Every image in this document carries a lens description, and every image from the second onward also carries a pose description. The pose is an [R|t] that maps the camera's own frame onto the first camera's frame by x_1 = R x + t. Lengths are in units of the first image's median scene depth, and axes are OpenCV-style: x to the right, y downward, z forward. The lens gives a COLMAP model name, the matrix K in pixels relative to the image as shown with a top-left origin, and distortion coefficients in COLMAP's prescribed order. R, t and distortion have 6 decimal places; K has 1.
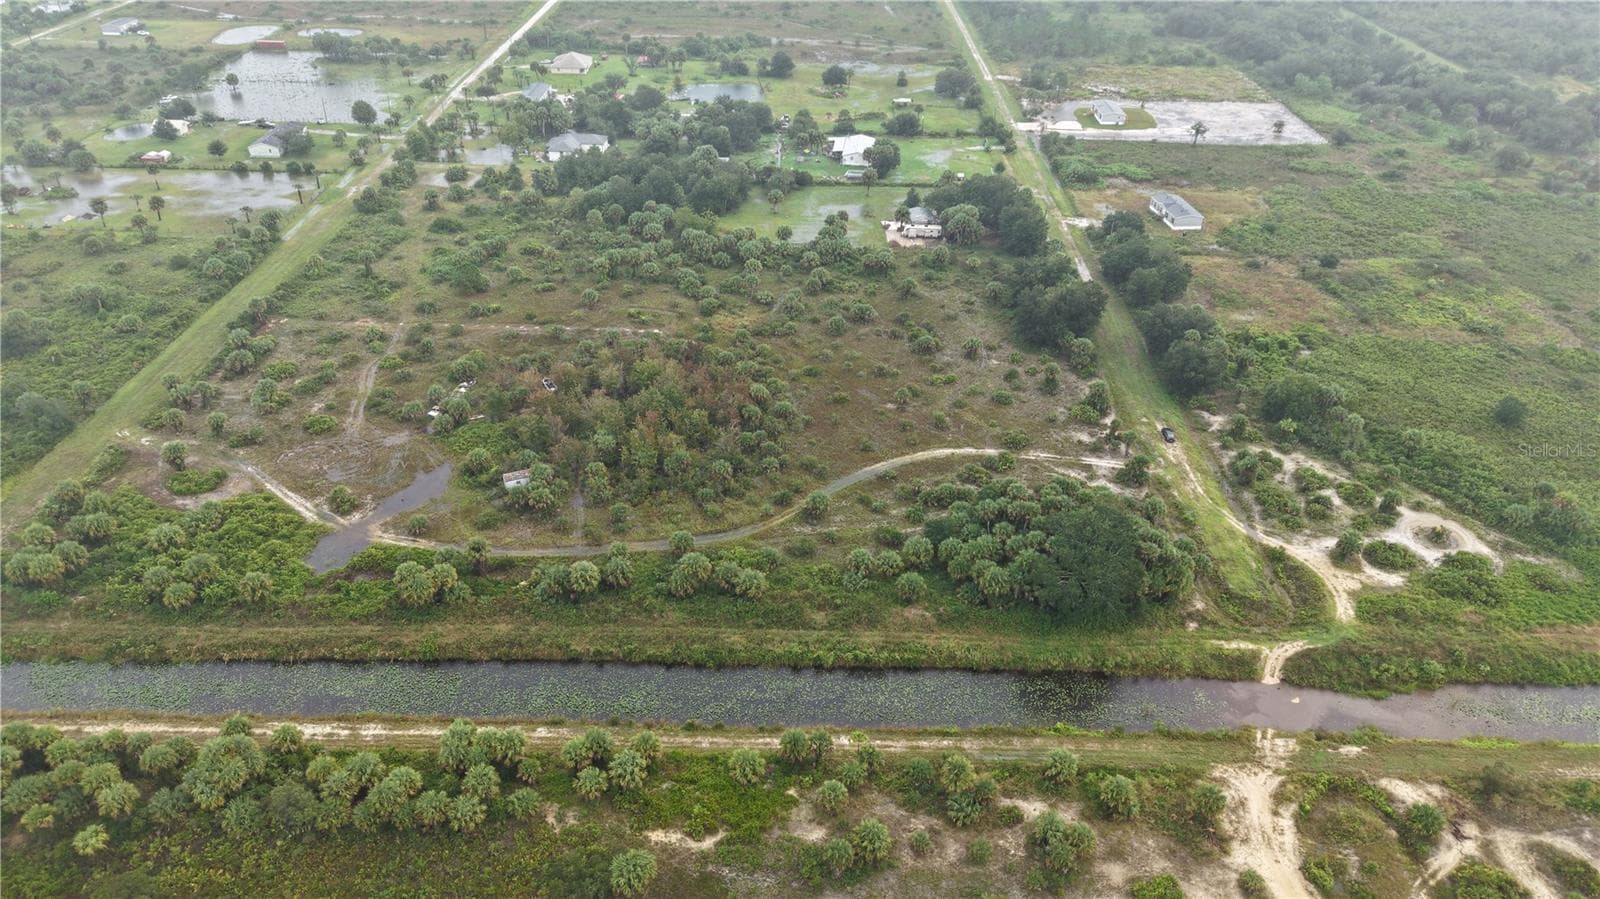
lens RADIAL K [[1066.9, 0, 798.5], [0, 1066.9, 453.2], [0, 0, 1]] dist [0.022950, -0.030867]
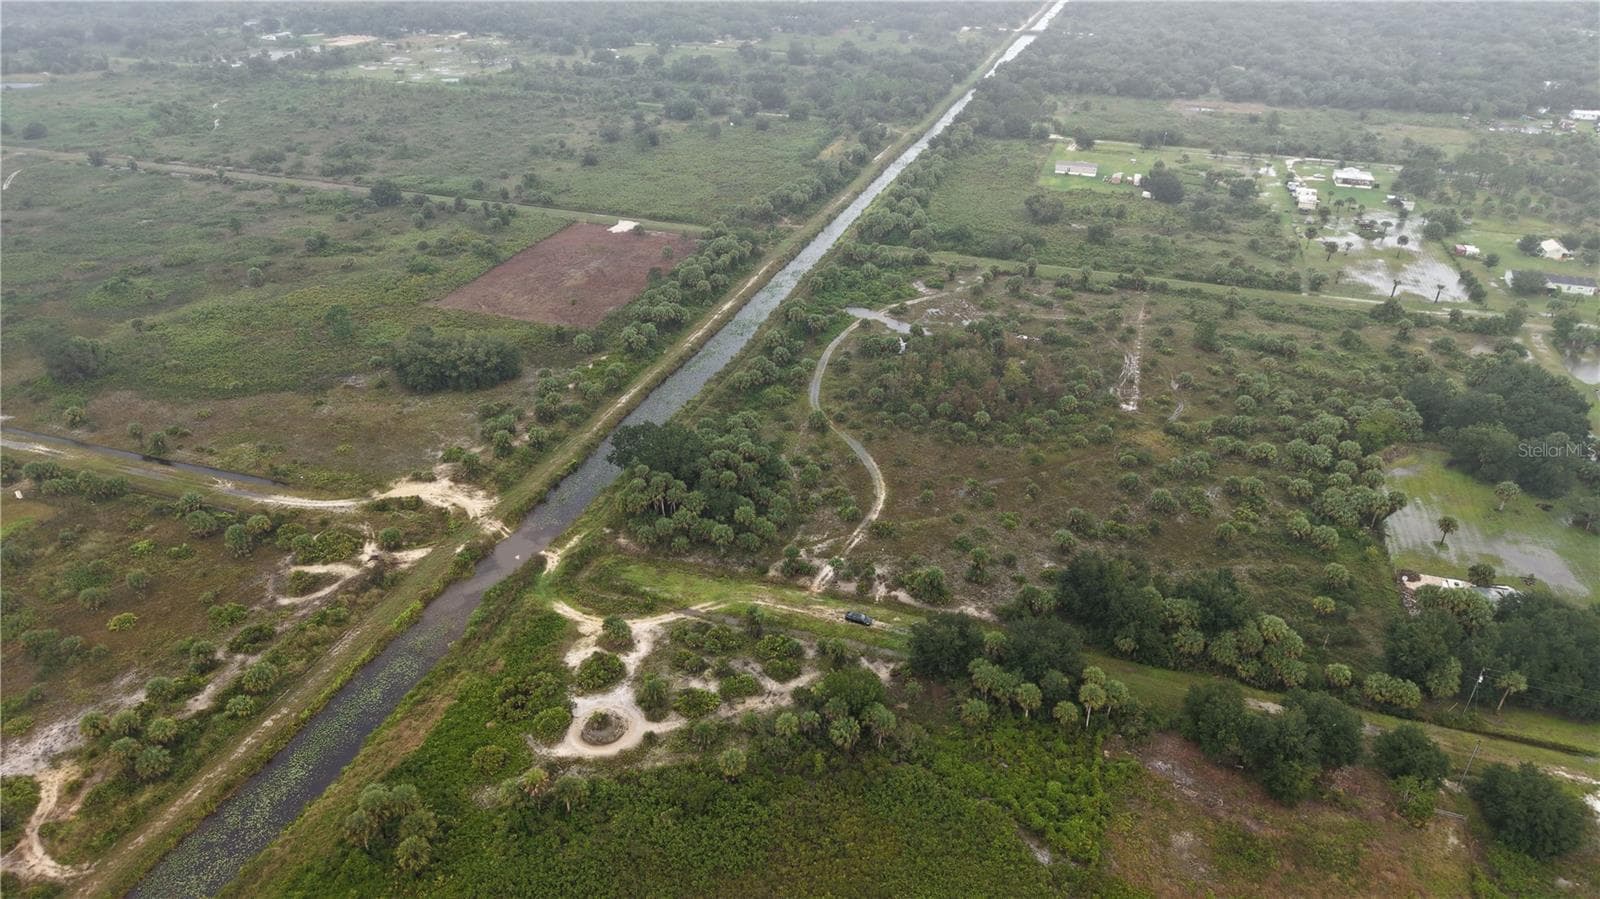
lens RADIAL K [[1066.9, 0, 802.2], [0, 1066.9, 449.4], [0, 0, 1]] dist [0.022950, -0.030867]
pose [[-0.291820, 0.433716, -0.852485, 1.114843], [-0.543502, 0.658211, 0.520926, -0.579091], [0.787049, 0.615344, 0.043646, 0.880033]]
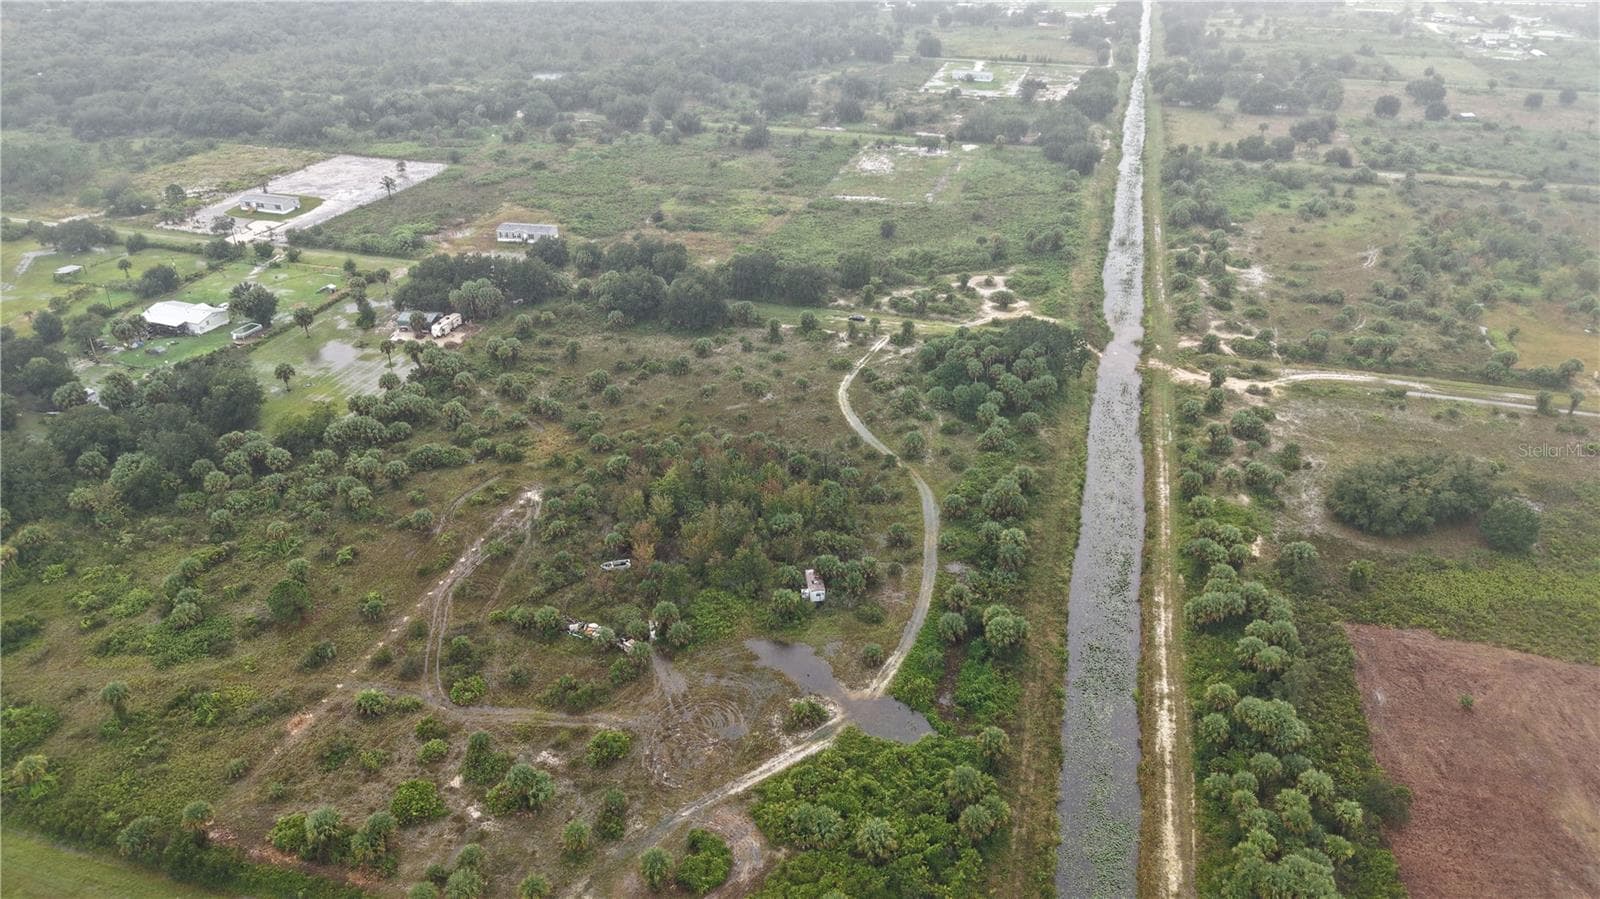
lens RADIAL K [[1066.9, 0, 803.2], [0, 1066.9, 456.2], [0, 0, 1]] dist [0.022950, -0.030867]
pose [[0.259814, -0.490748, 0.831663, -0.958655], [0.529800, 0.792487, 0.302120, -0.347013], [-0.807346, 0.362120, 0.465898, 0.502743]]
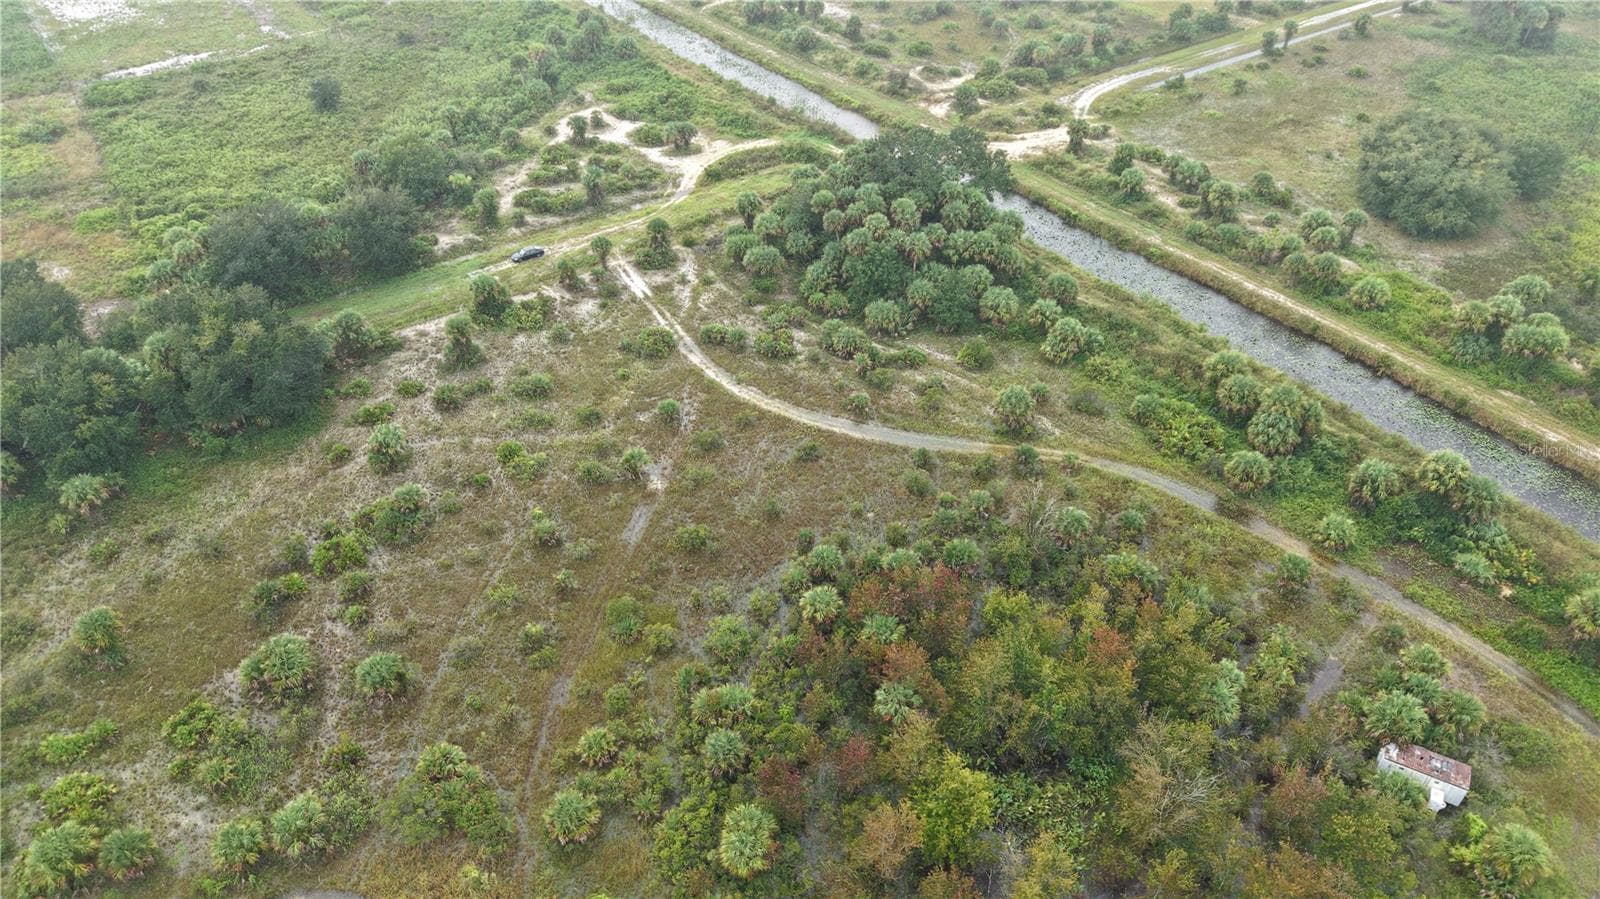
lens RADIAL K [[1066.9, 0, 803.4], [0, 1066.9, 450.2], [0, 0, 1]] dist [0.022950, -0.030867]
pose [[-0.602620, -0.518494, 0.606641, -0.293398], [0.422243, 0.437886, 0.793705, -0.481305], [-0.677170, 0.734452, -0.044948, 1.055801]]
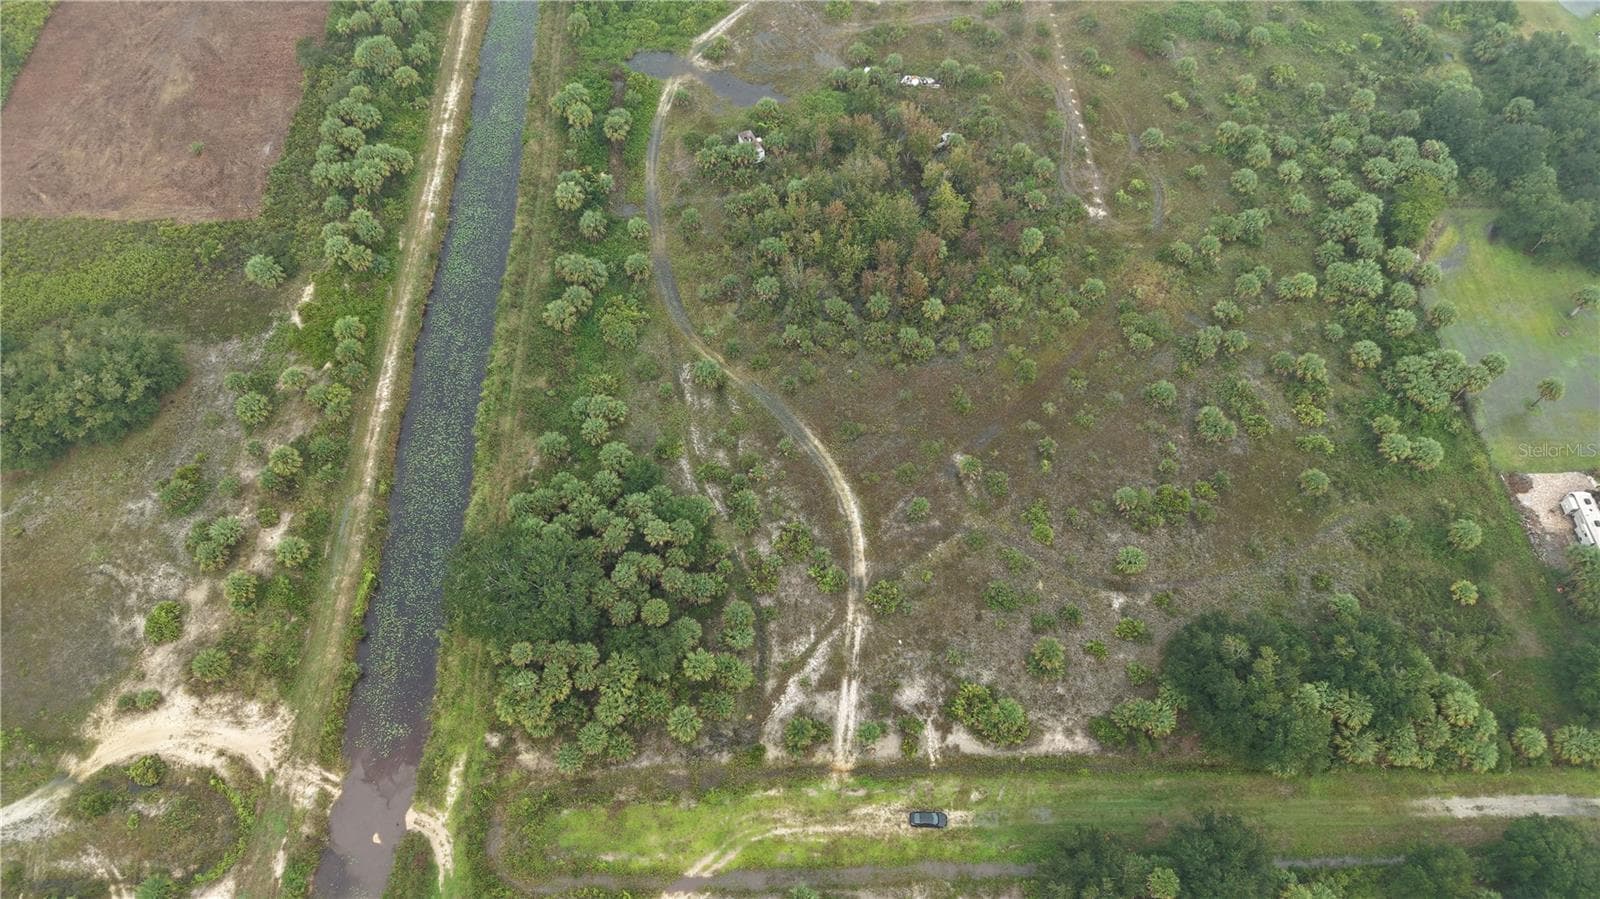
lens RADIAL K [[1066.9, 0, 802.3], [0, 1066.9, 449.9], [0, 0, 1]] dist [0.022950, -0.030867]
pose [[0.045311, 0.825938, -0.561937, 0.543976], [-0.568148, 0.483987, 0.665555, -0.528425], [0.821678, 0.289107, 0.491185, 0.593932]]
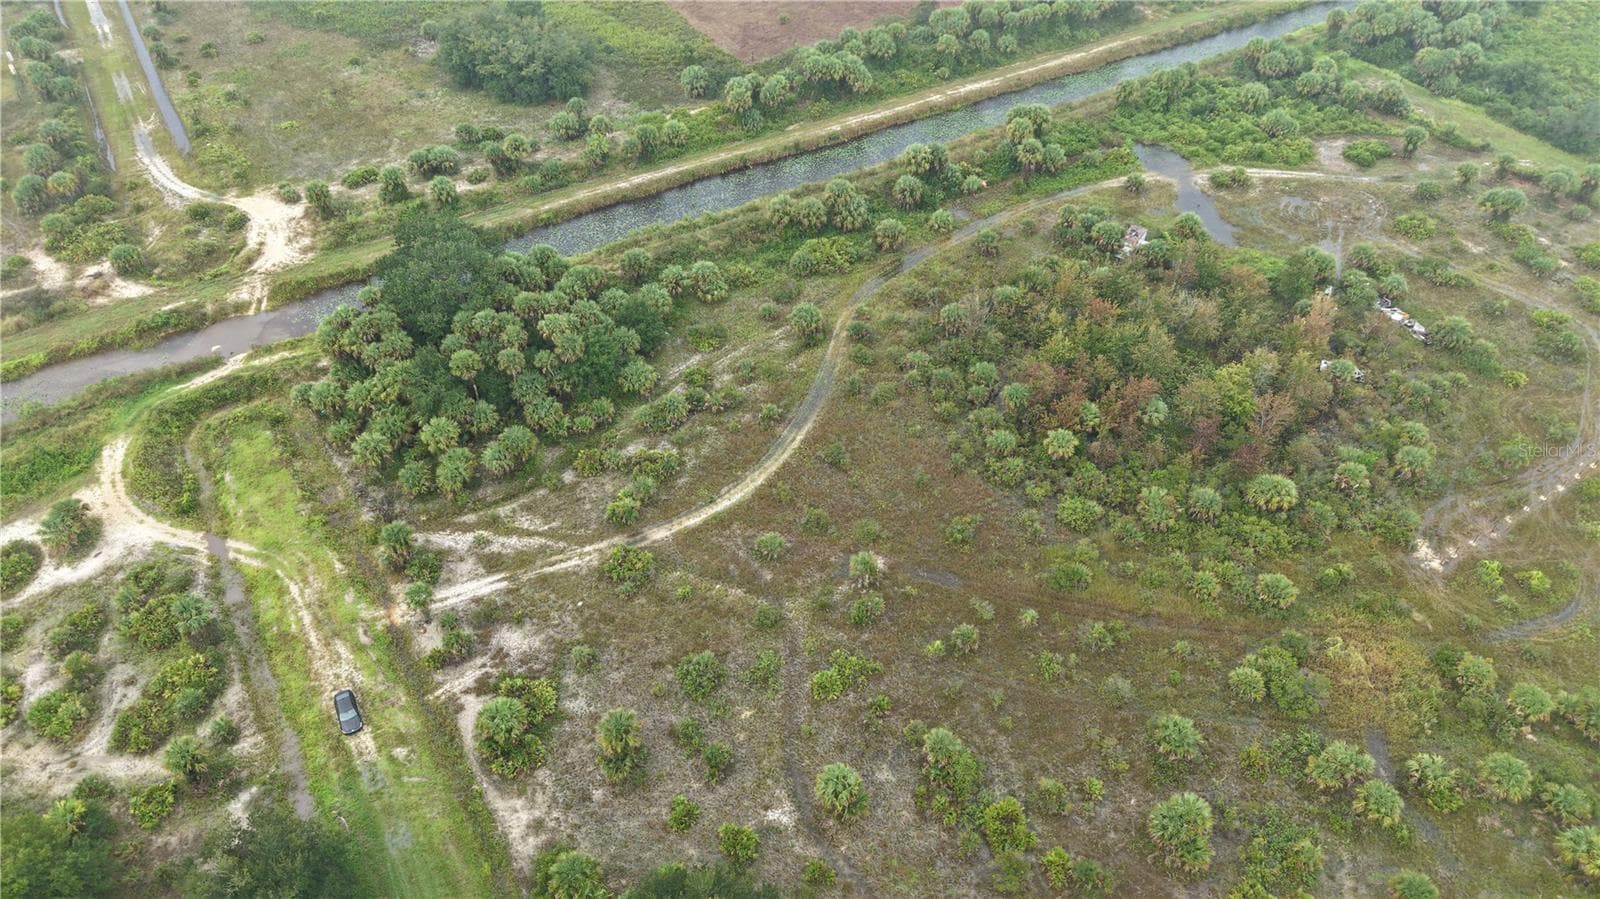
lens RADIAL K [[1066.9, 0, 798.8], [0, 1066.9, 453.2], [0, 0, 1]] dist [0.022950, -0.030867]
pose [[-0.841606, 0.346850, -0.413998, 0.351161], [-0.321234, 0.294743, 0.899964, -0.576190], [0.434176, 0.890405, -0.136637, 1.104420]]
